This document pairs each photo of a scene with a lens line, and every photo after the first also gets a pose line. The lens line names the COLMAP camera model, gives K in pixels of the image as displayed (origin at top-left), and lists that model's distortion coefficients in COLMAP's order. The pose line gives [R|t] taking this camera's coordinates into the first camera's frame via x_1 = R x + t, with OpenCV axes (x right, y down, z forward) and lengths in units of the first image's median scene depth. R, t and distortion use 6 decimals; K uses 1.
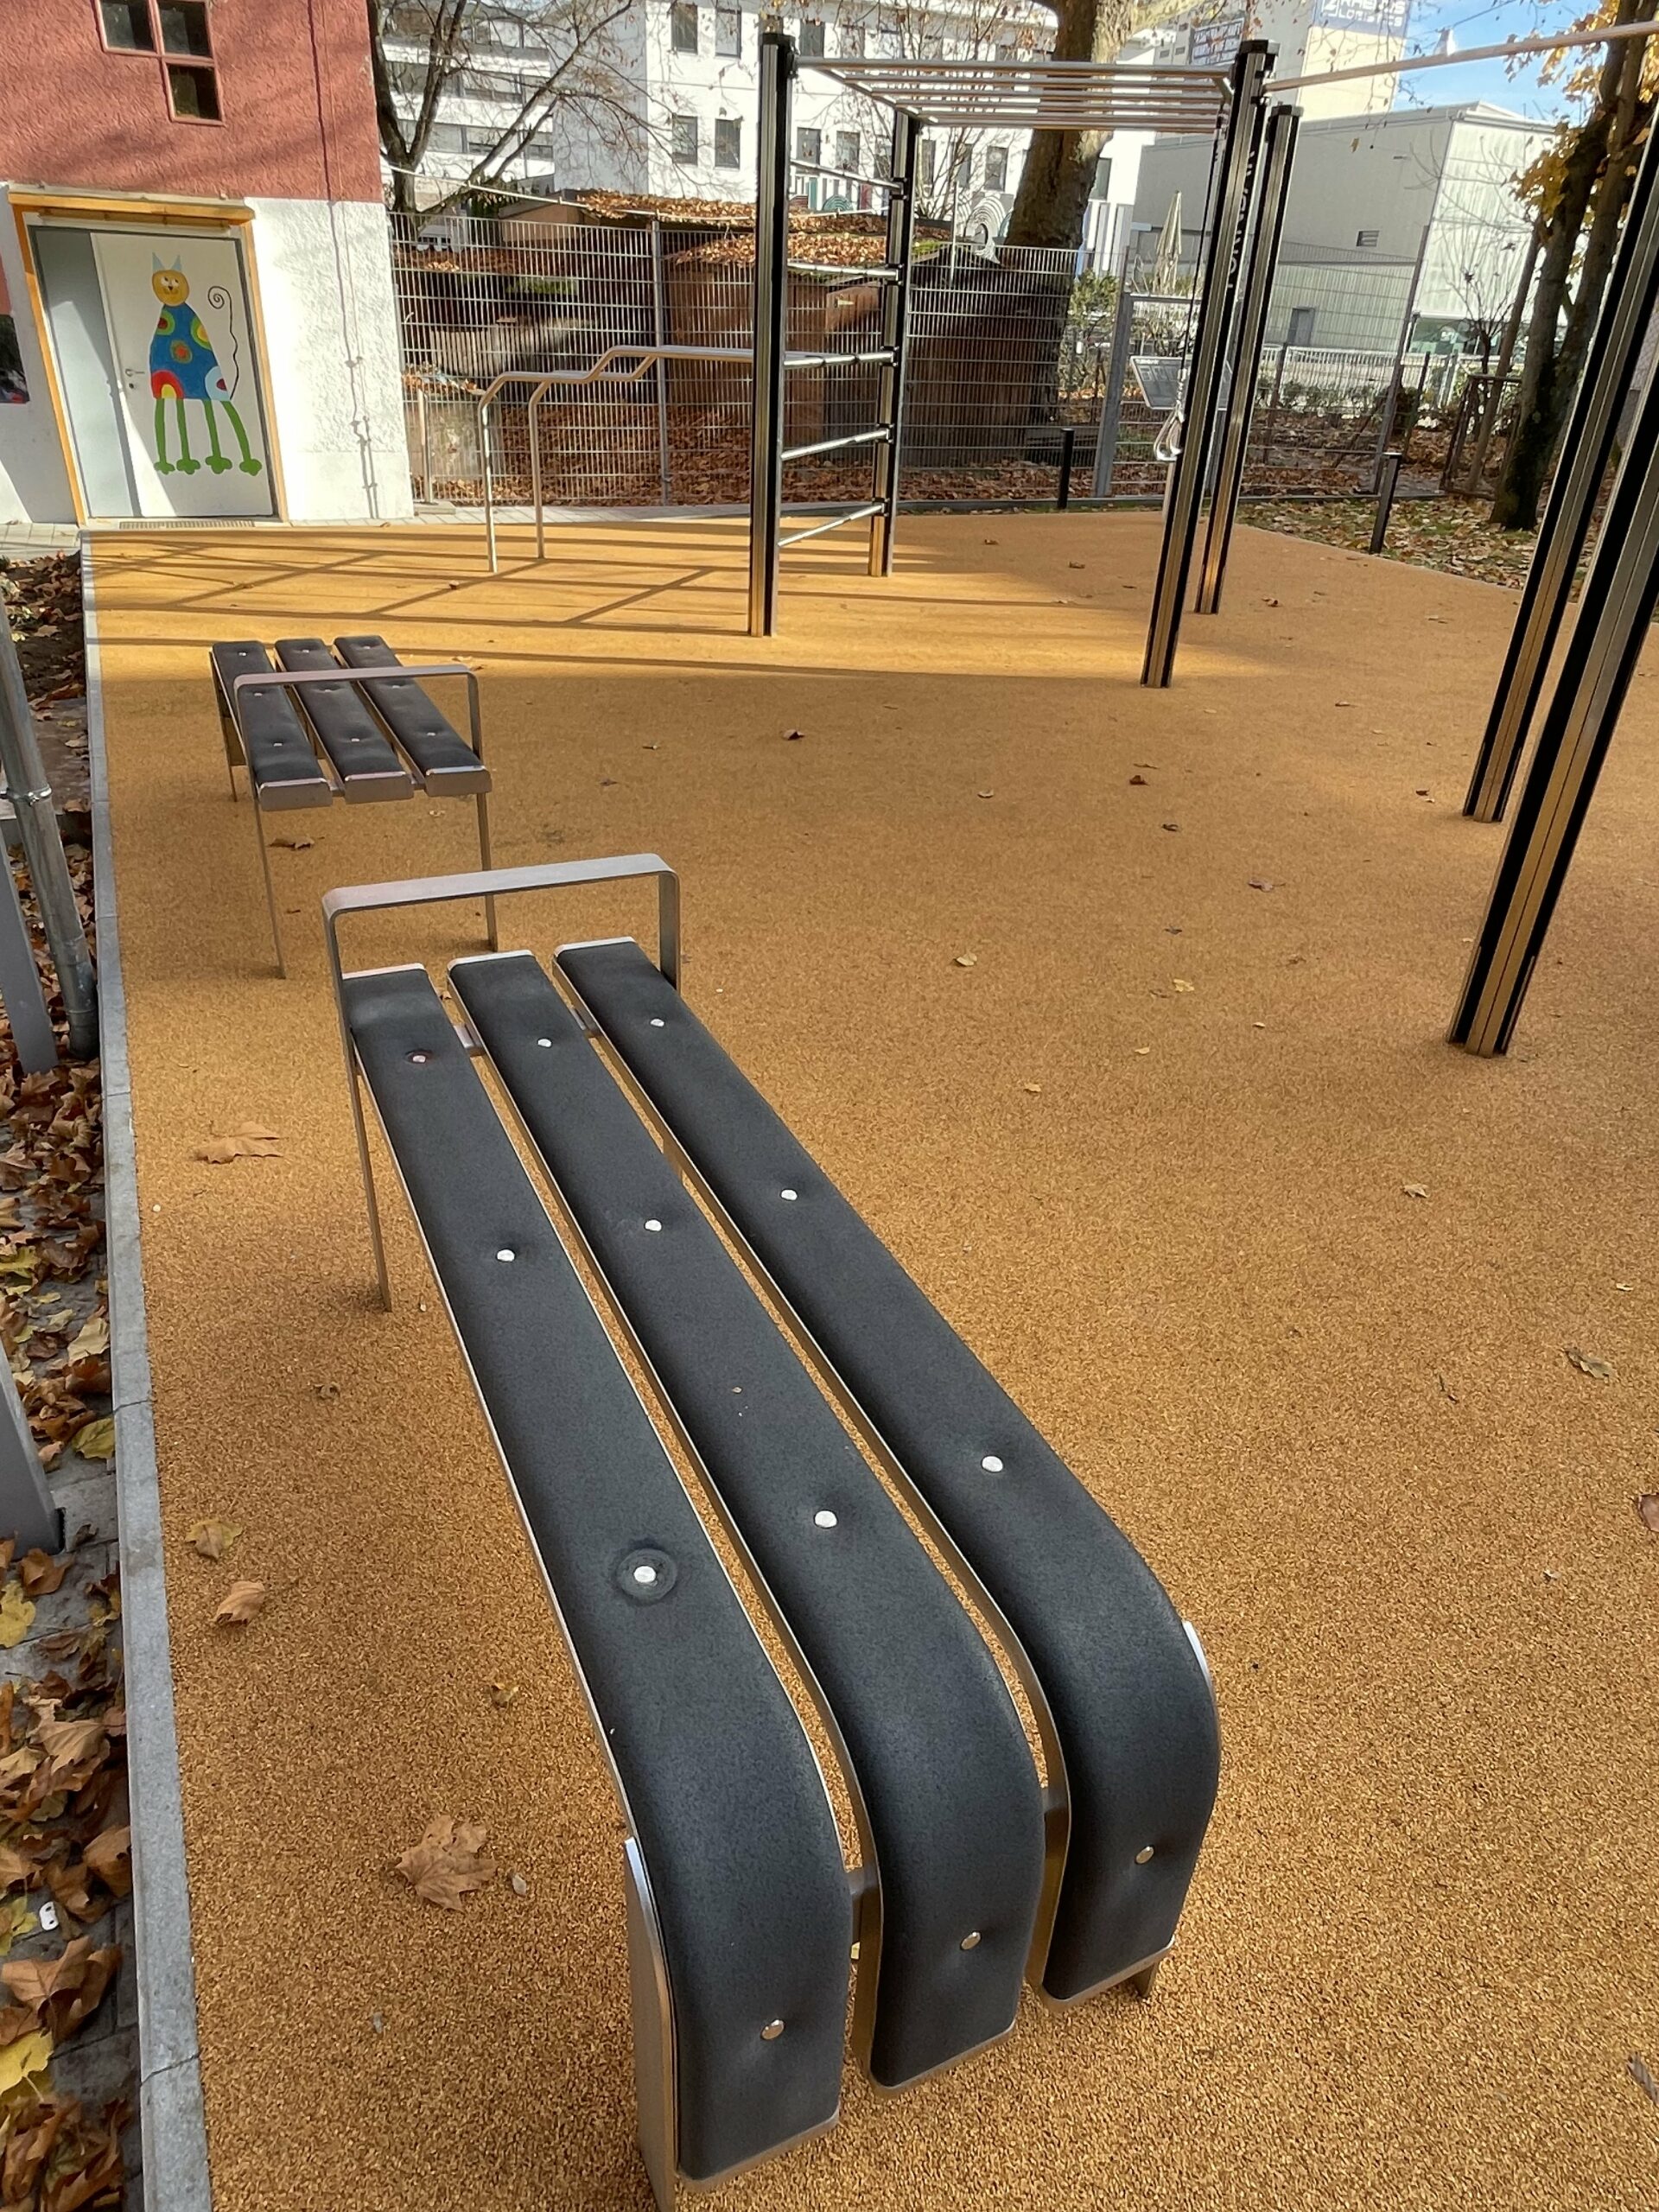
lens RADIAL K [[1397.0, 0, 829.5], [0, 1397.0, 1106.0], [0, 0, 1]] dist [0.003739, 0.002085]
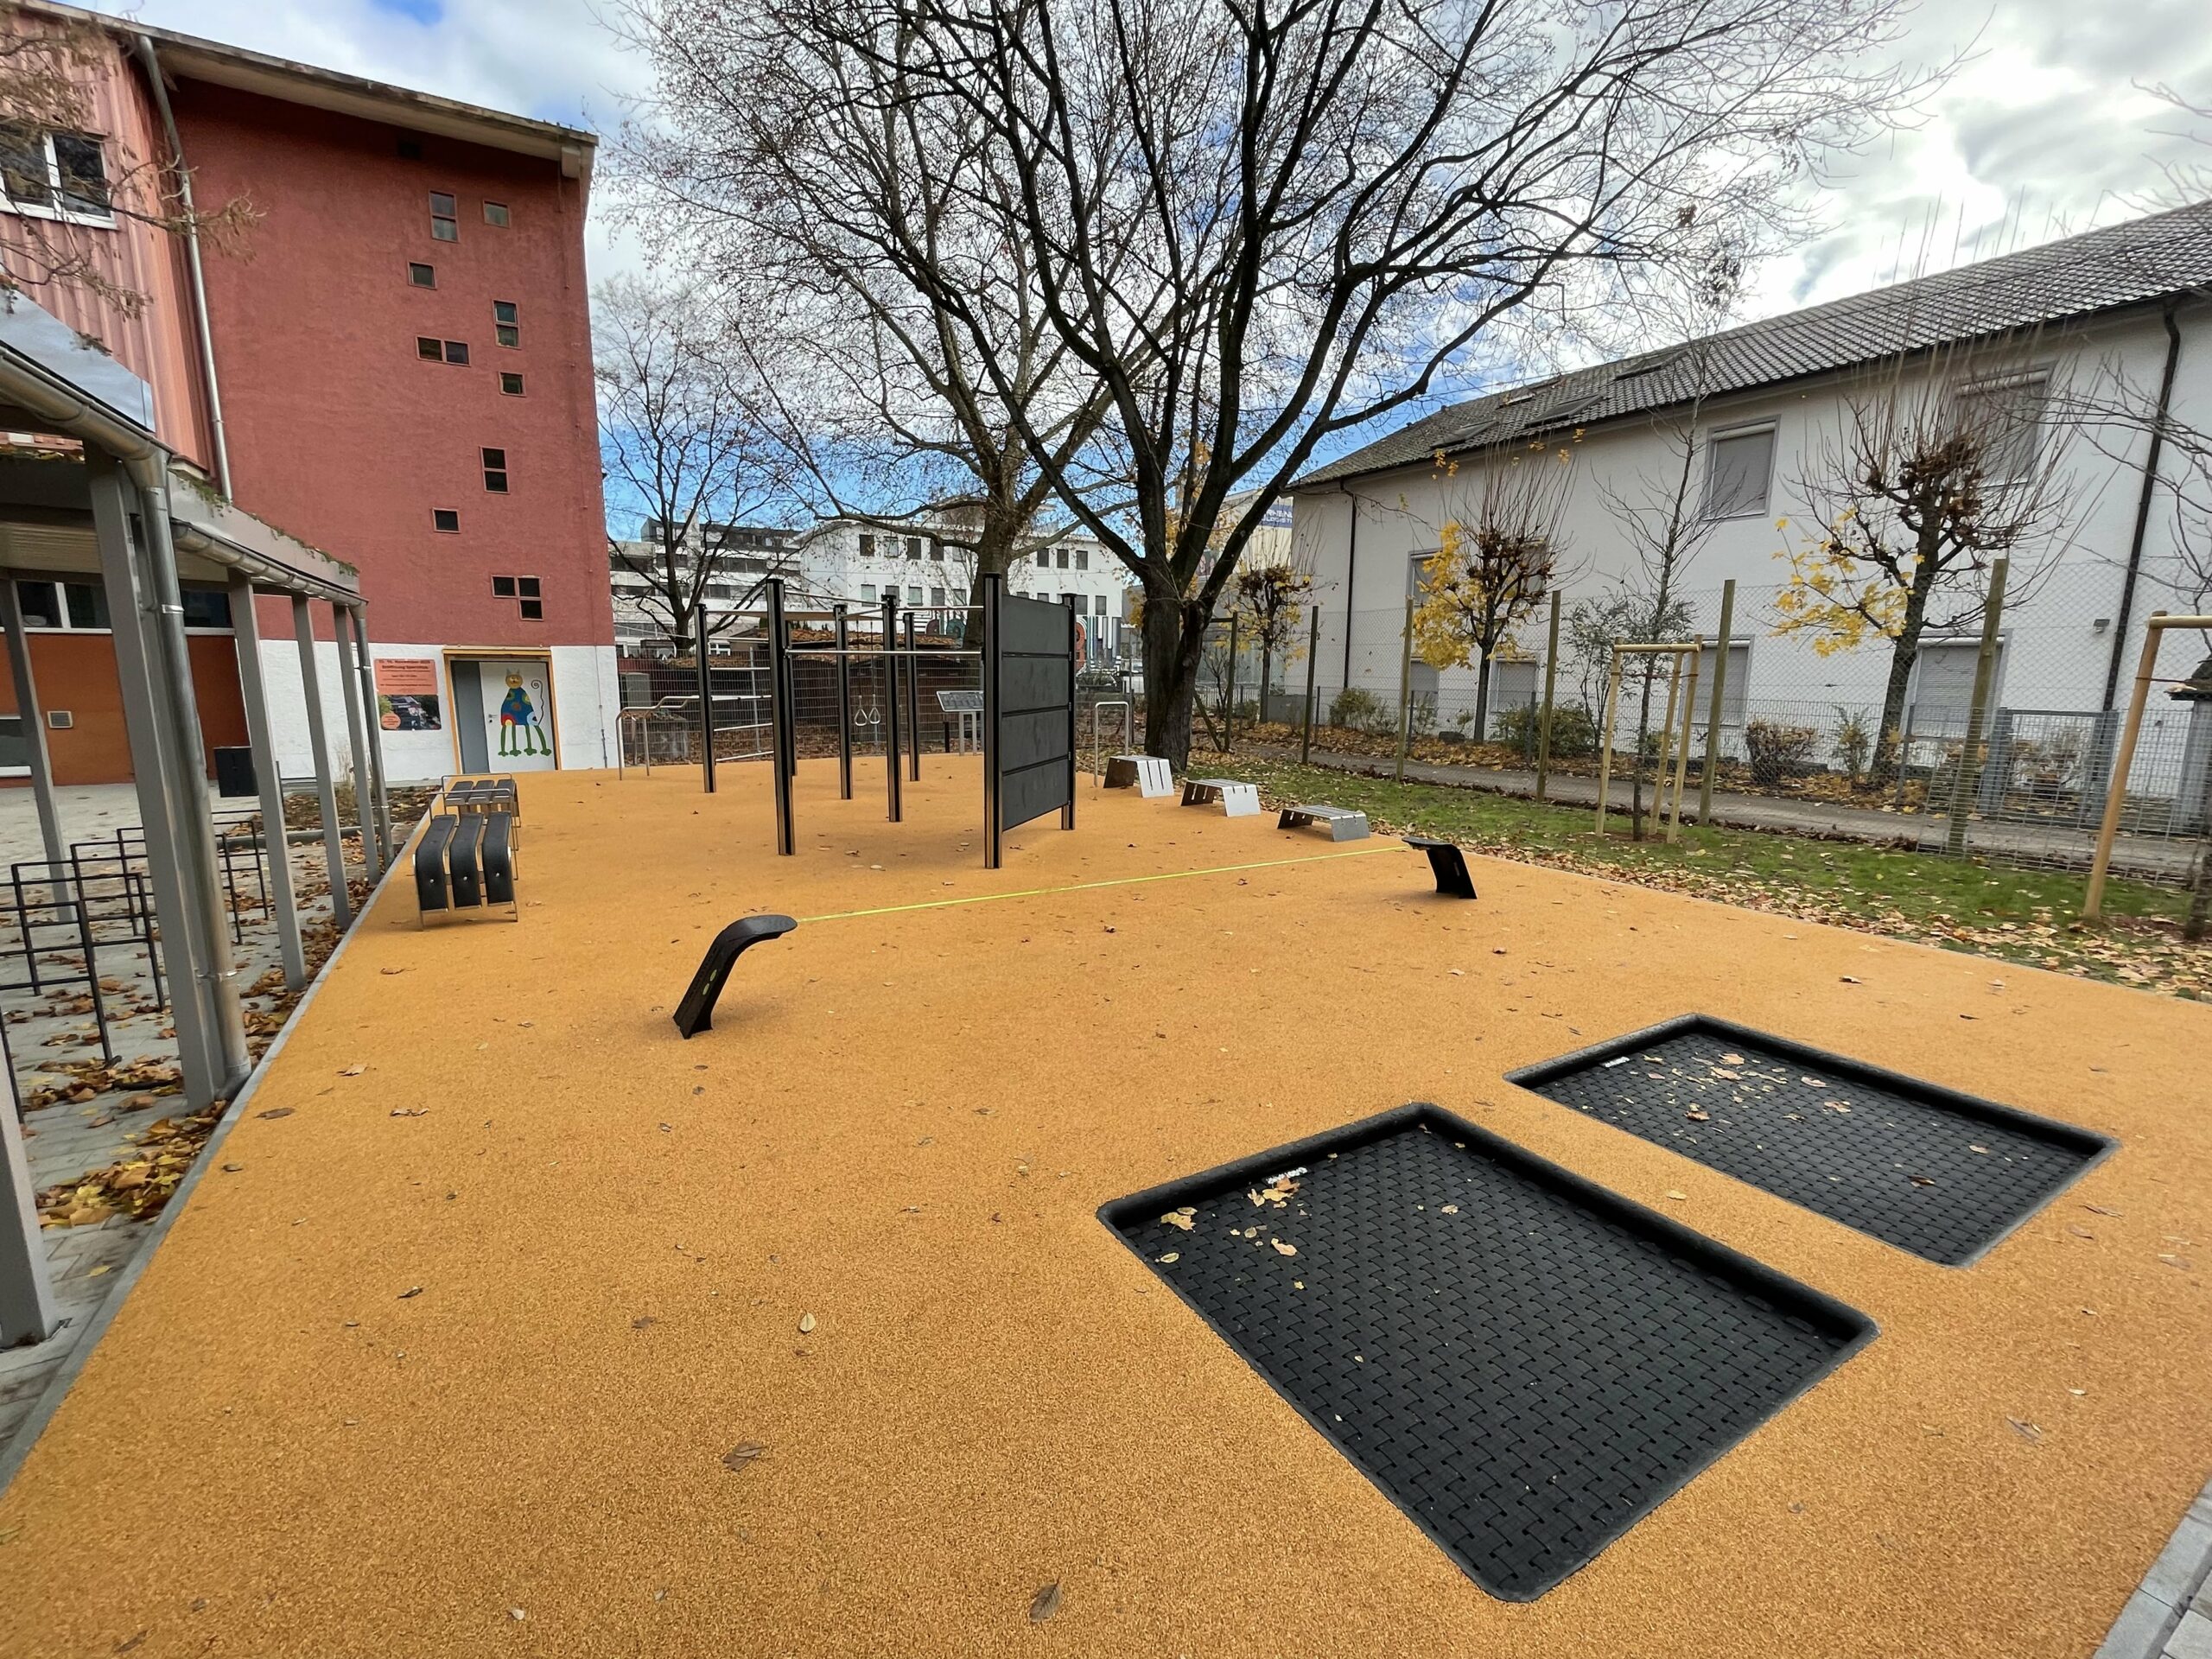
lens RADIAL K [[983.8, 0, 1113.3], [0, 983.8, 841.3], [0, 0, 1]] dist [-0.001622, -0.000239]
pose [[0.995157, -0.051197, 0.083907, 0.347342], [0.076538, 0.939222, -0.334670, 0.266876], [-0.061673, 0.339472, 0.938592, -0.467352]]
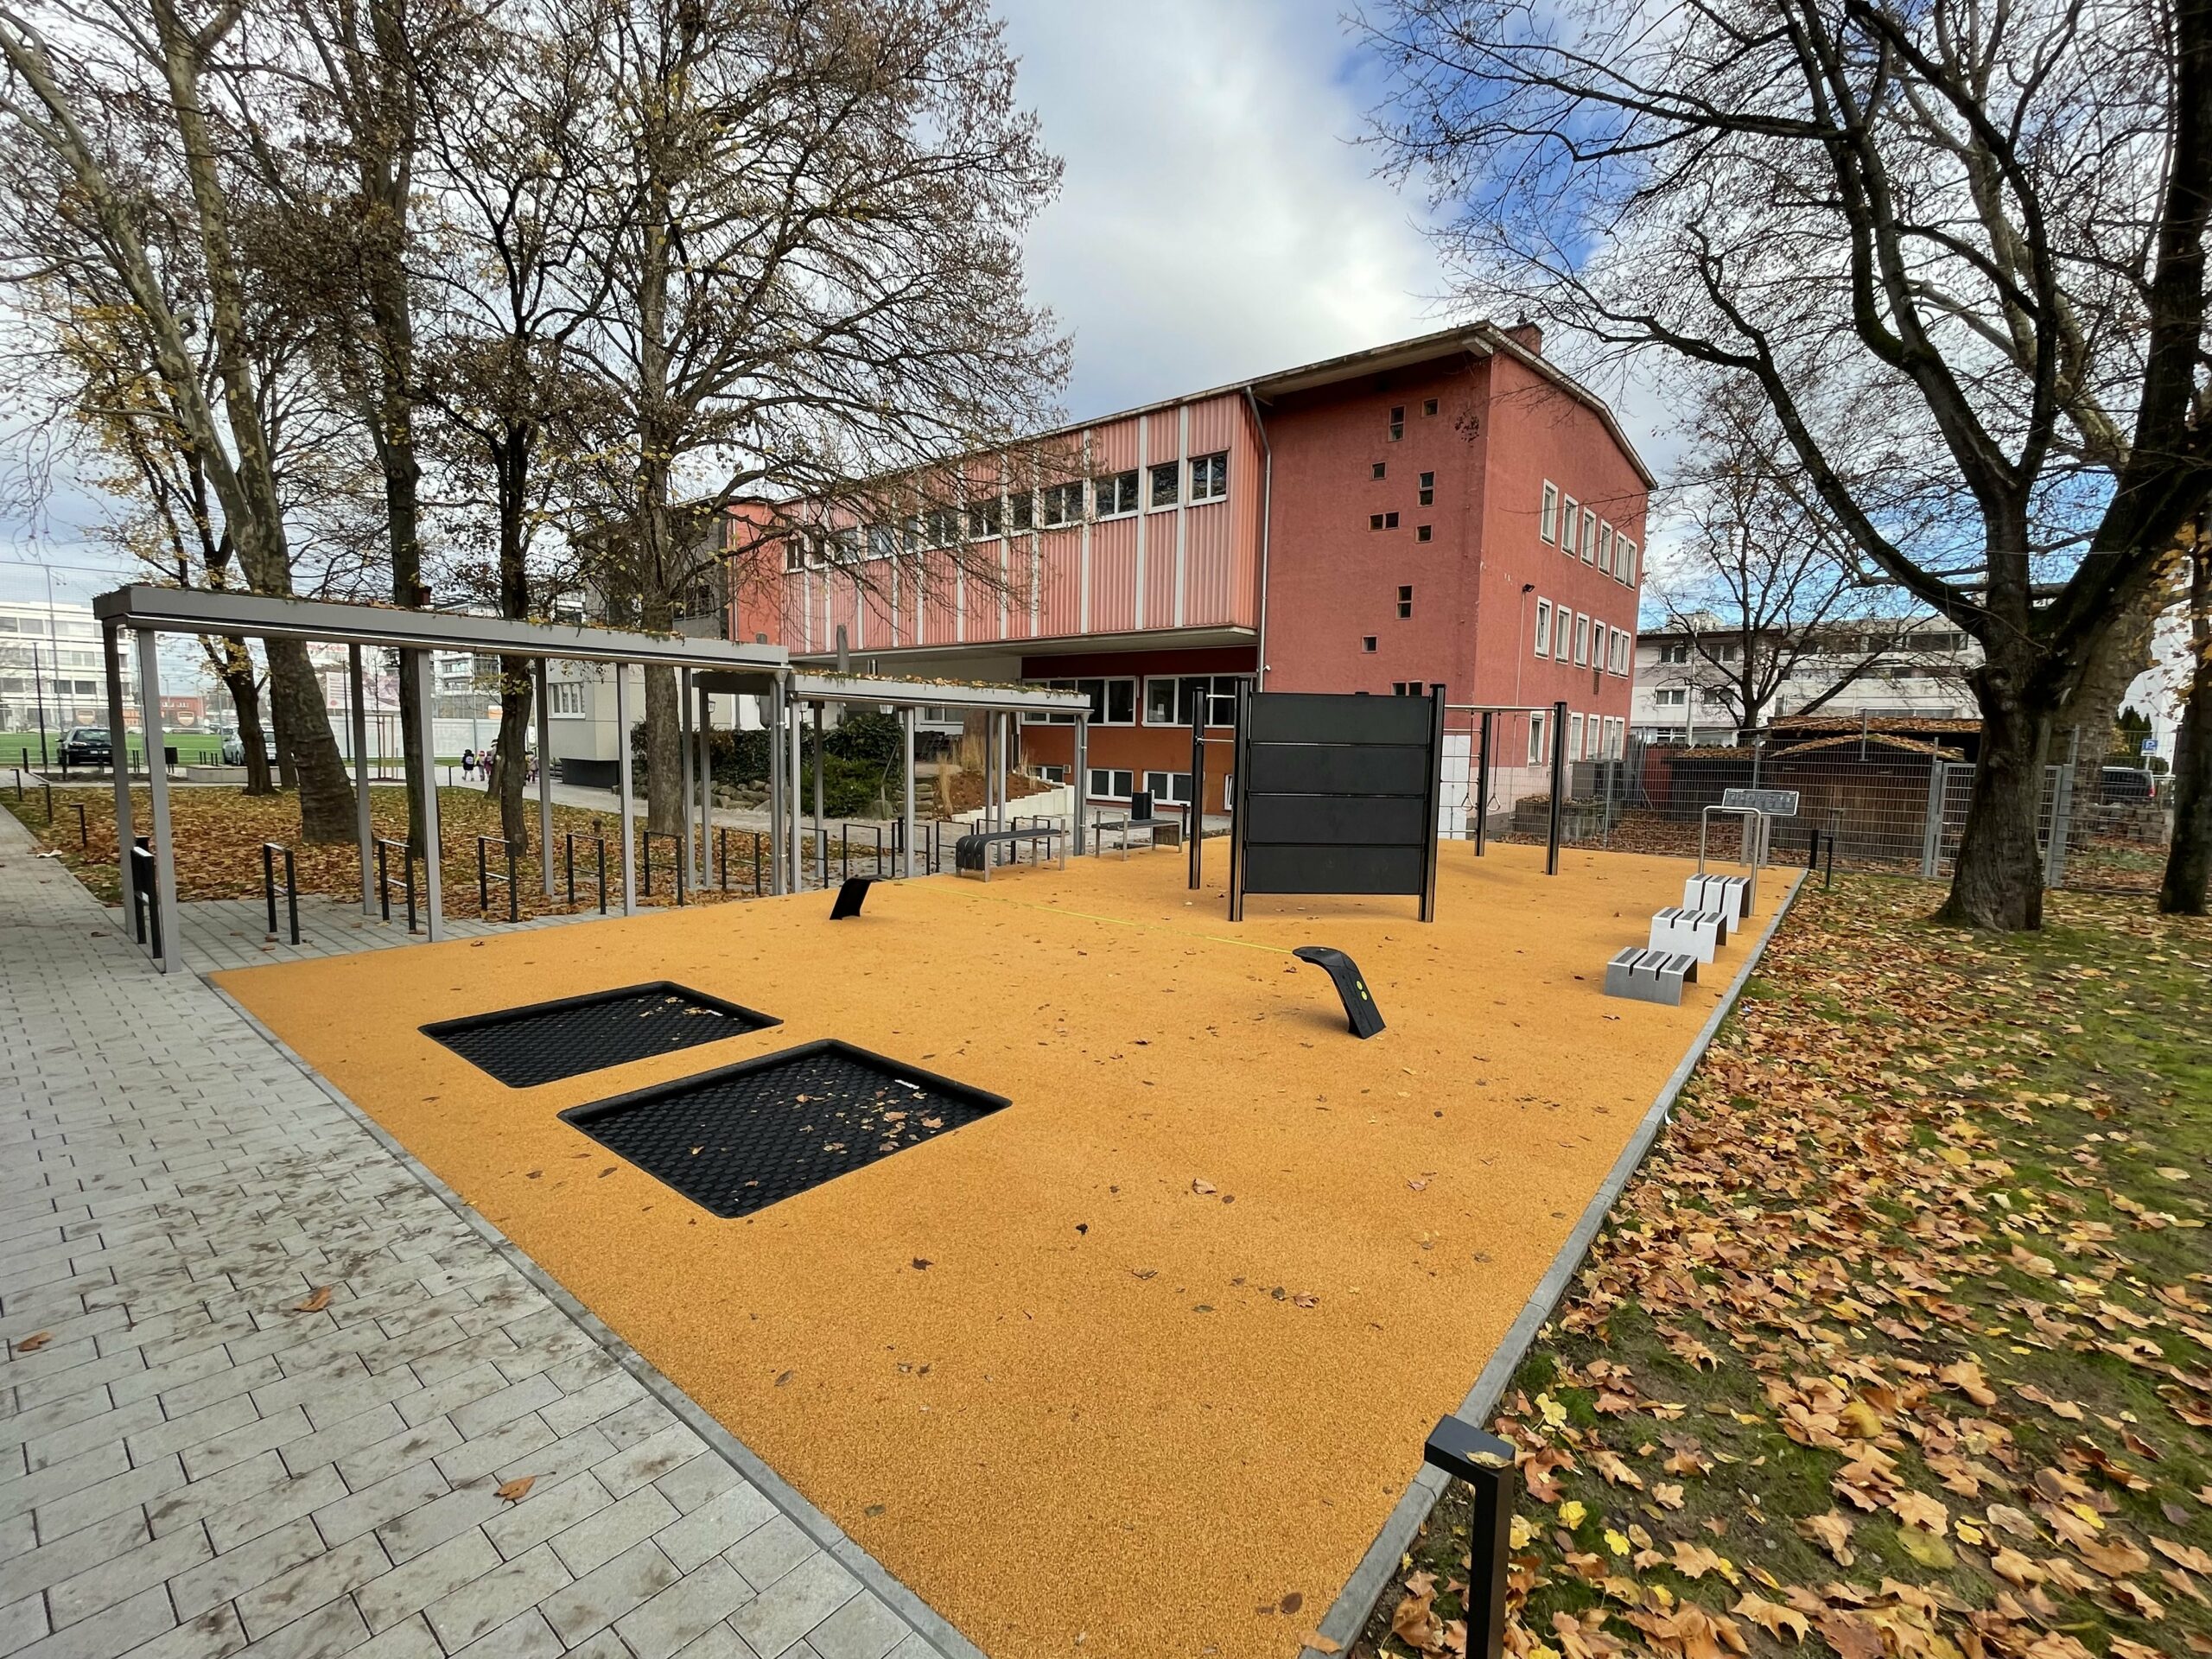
lens RADIAL K [[983.8, 0, 1113.3], [0, 983.8, 841.3], [0, 0, 1]] dist [-0.001622, -0.000239]
pose [[0.436494, 0.075600, -0.896525, 1.112625], [-0.463800, 0.872766, -0.152215, 0.145373], [0.770949, 0.482250, 0.416020, -0.226553]]
